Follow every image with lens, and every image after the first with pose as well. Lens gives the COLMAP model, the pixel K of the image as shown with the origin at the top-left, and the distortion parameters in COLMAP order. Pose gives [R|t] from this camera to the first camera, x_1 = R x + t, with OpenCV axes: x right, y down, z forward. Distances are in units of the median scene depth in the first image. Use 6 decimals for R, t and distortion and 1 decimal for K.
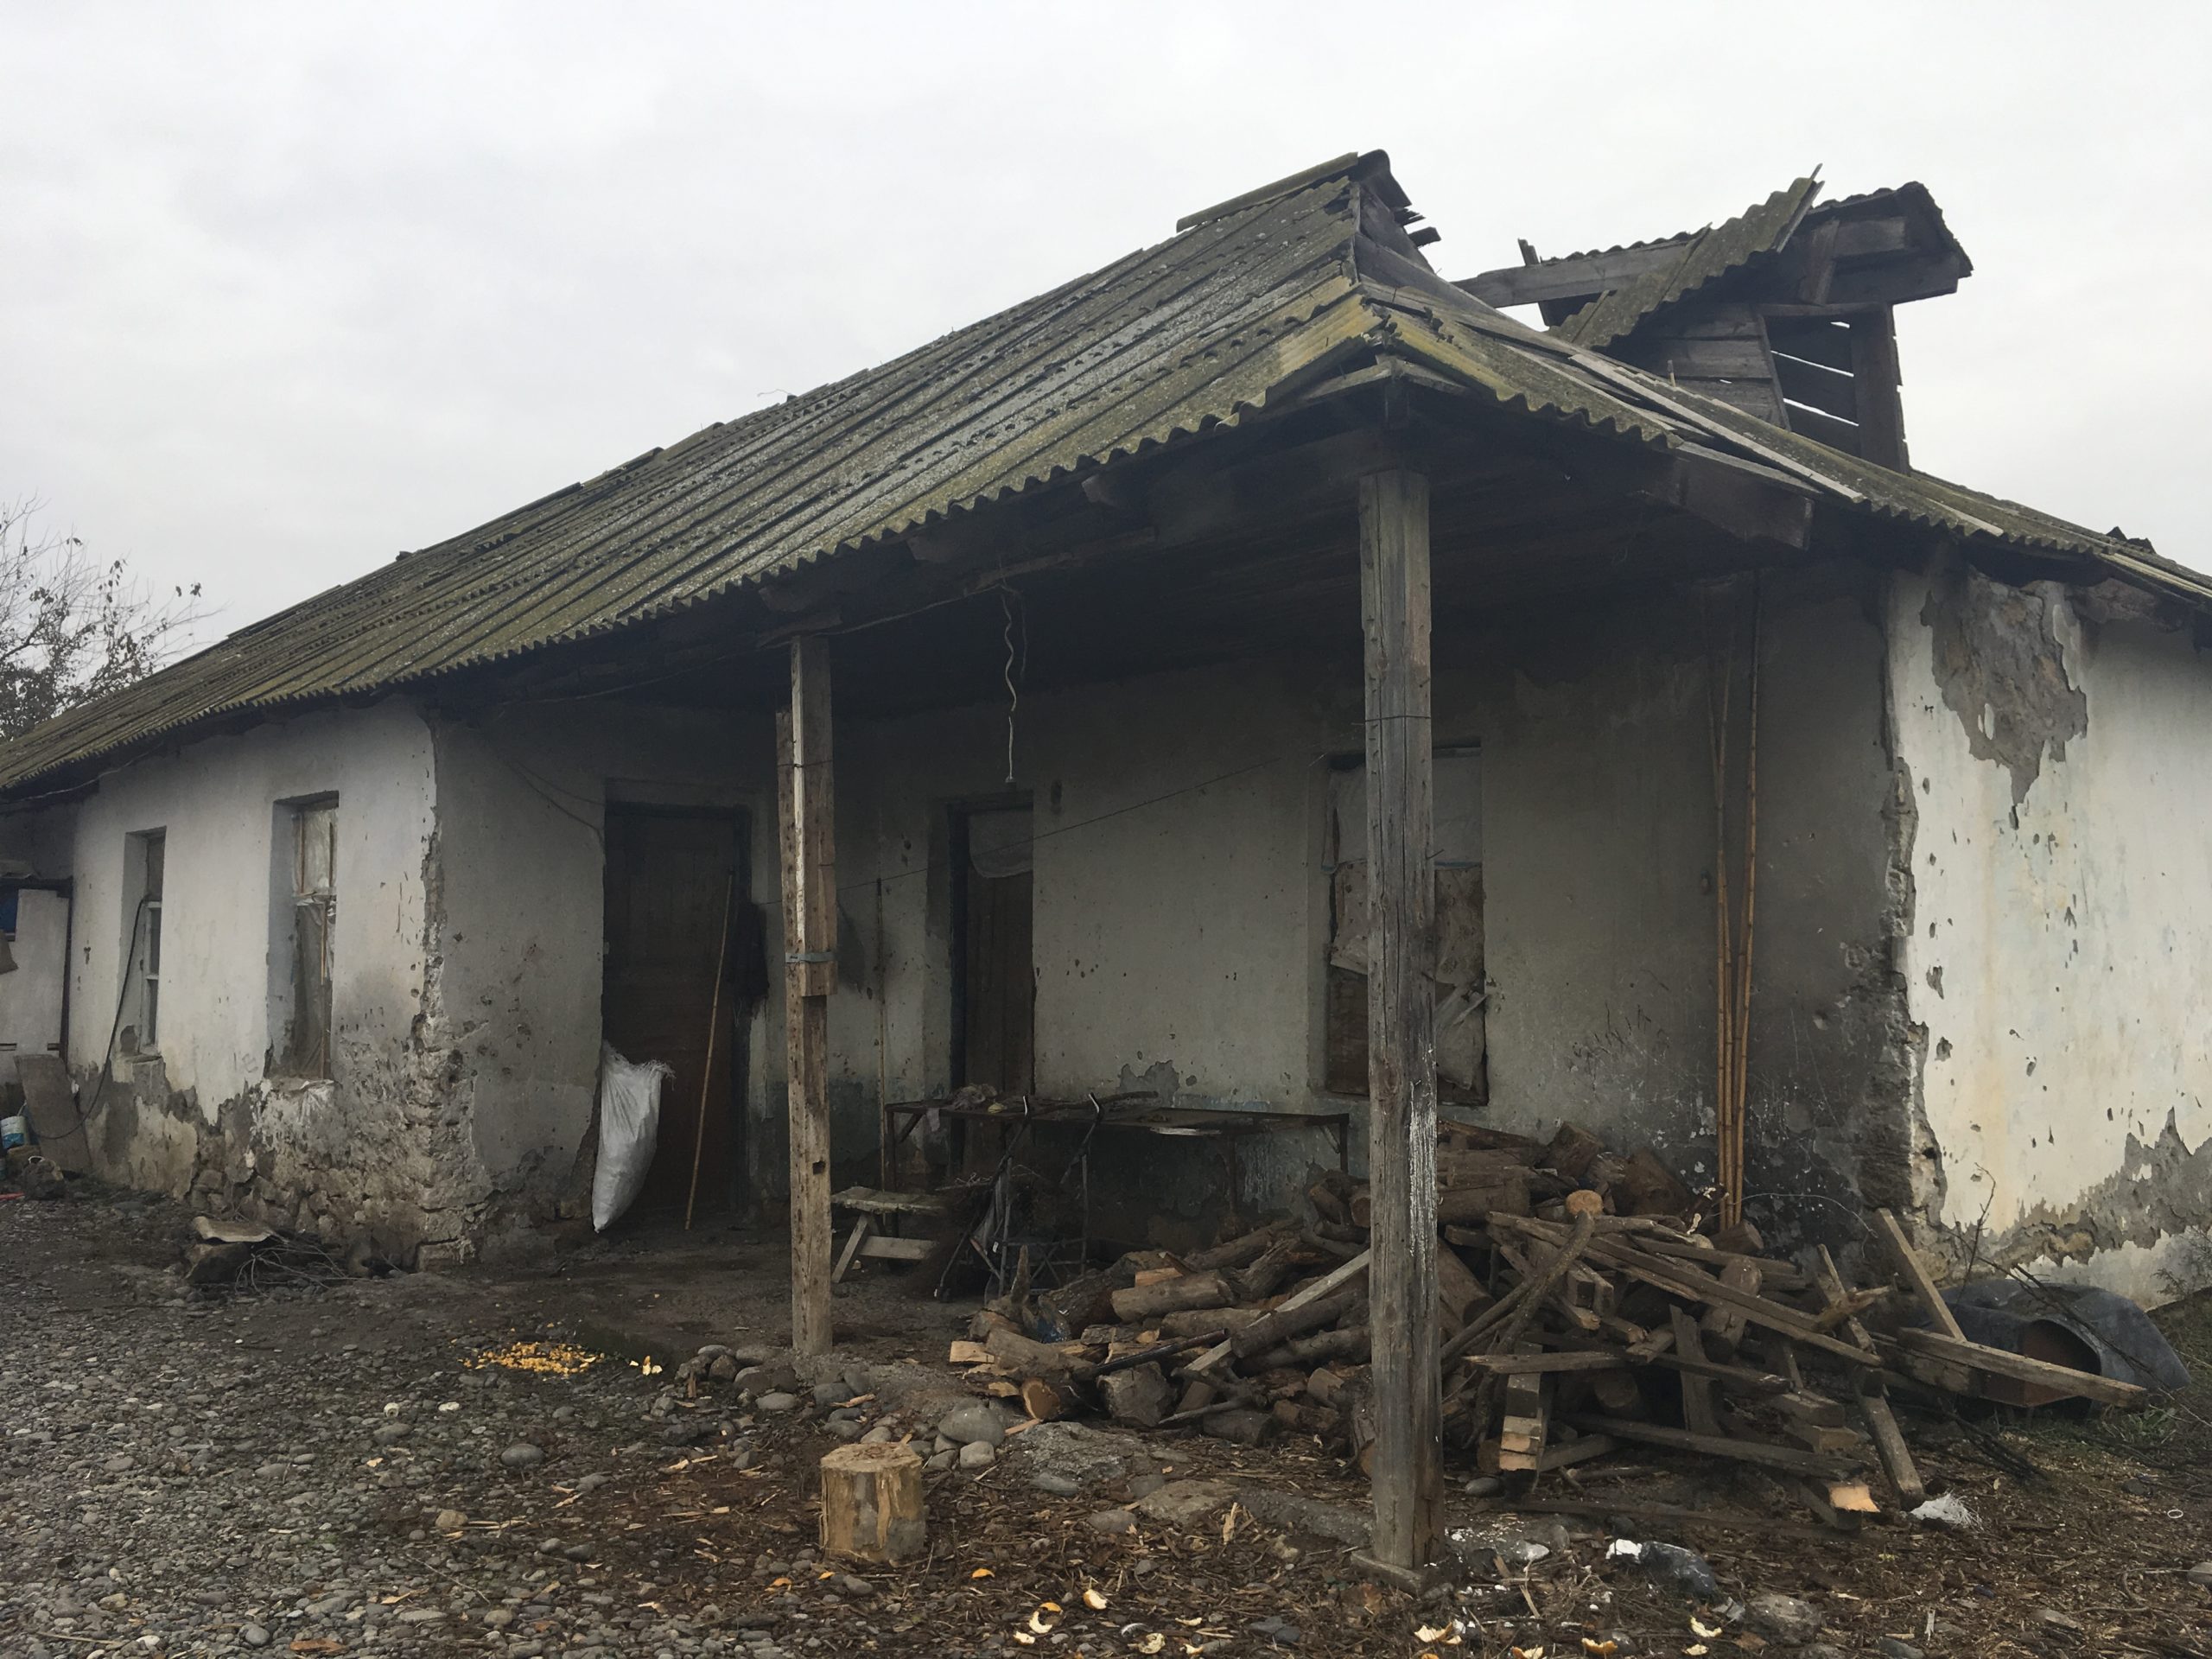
lens RADIAL K [[1910.4, 0, 1104.0], [0, 1910.4, 822.6], [0, 0, 1]] dist [0.064936, -0.088077]
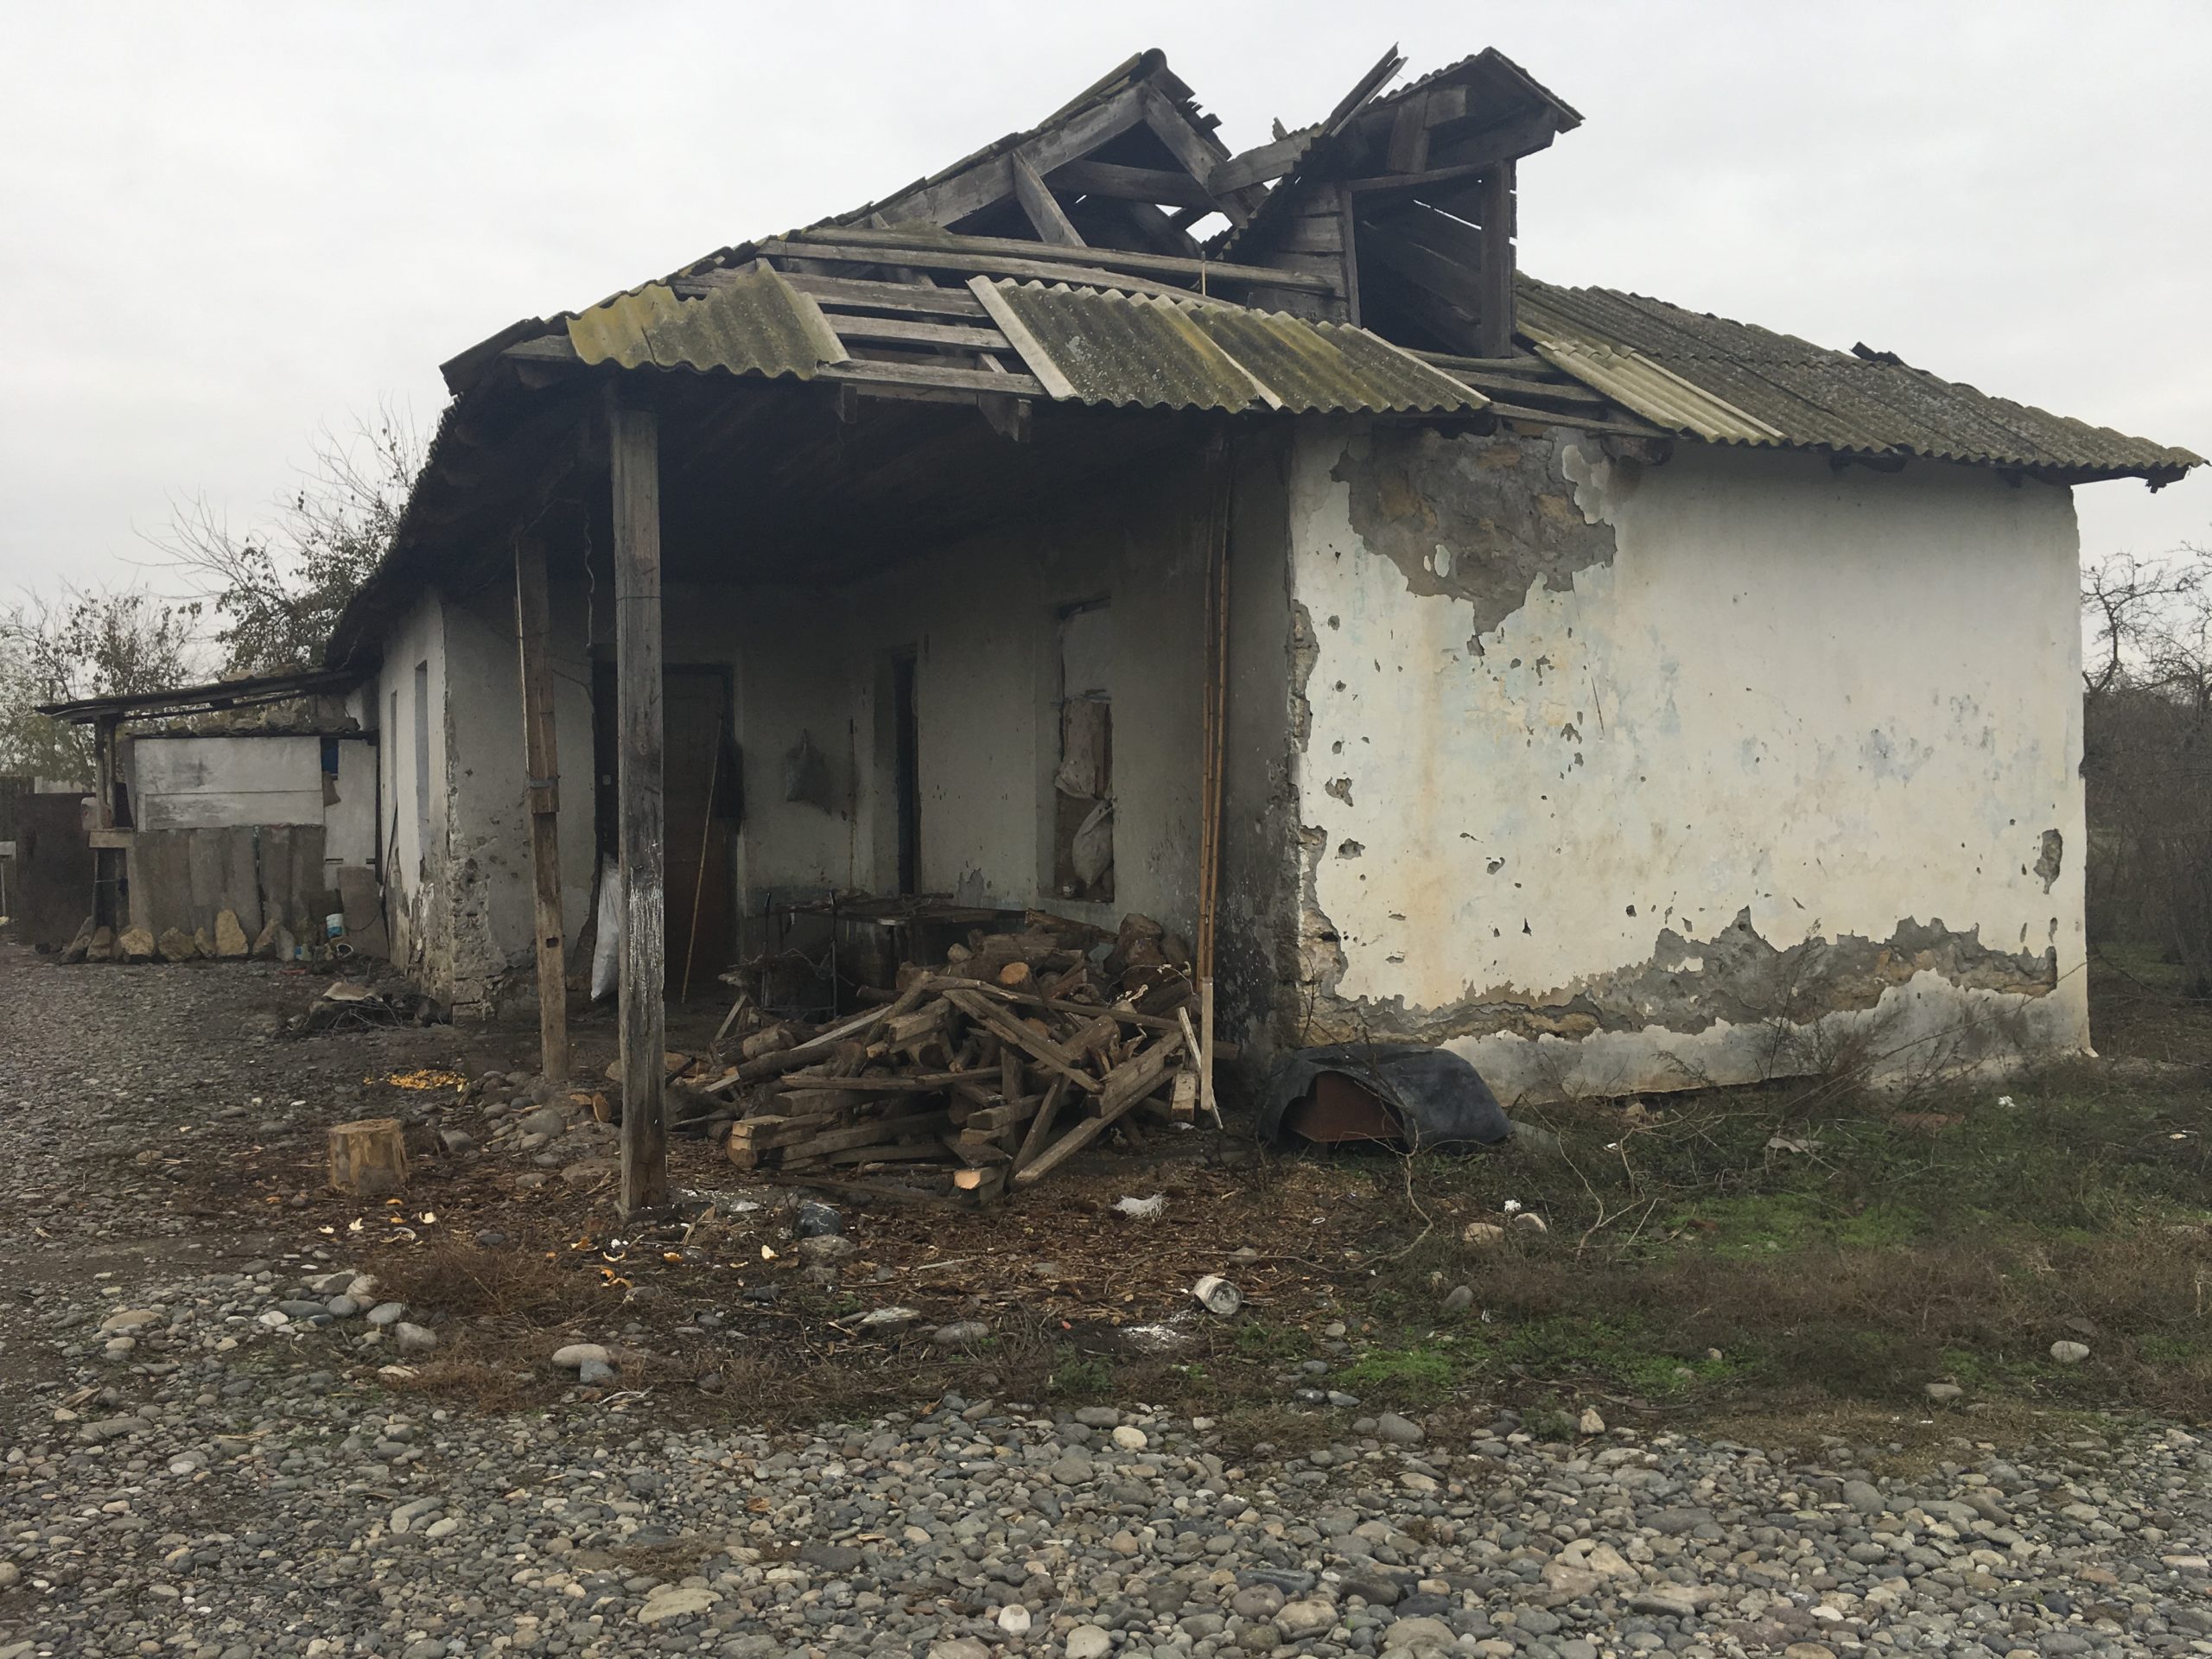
lens RADIAL K [[1910.4, 0, 1110.3], [0, 1910.4, 827.5], [0, 0, 1]] dist [0.064936, -0.088077]
pose [[0.952935, -0.005367, -0.303126, 0.580605], [0.032507, 0.995888, 0.084561, 0.001686], [0.301425, -0.090435, 0.949191, -0.125244]]
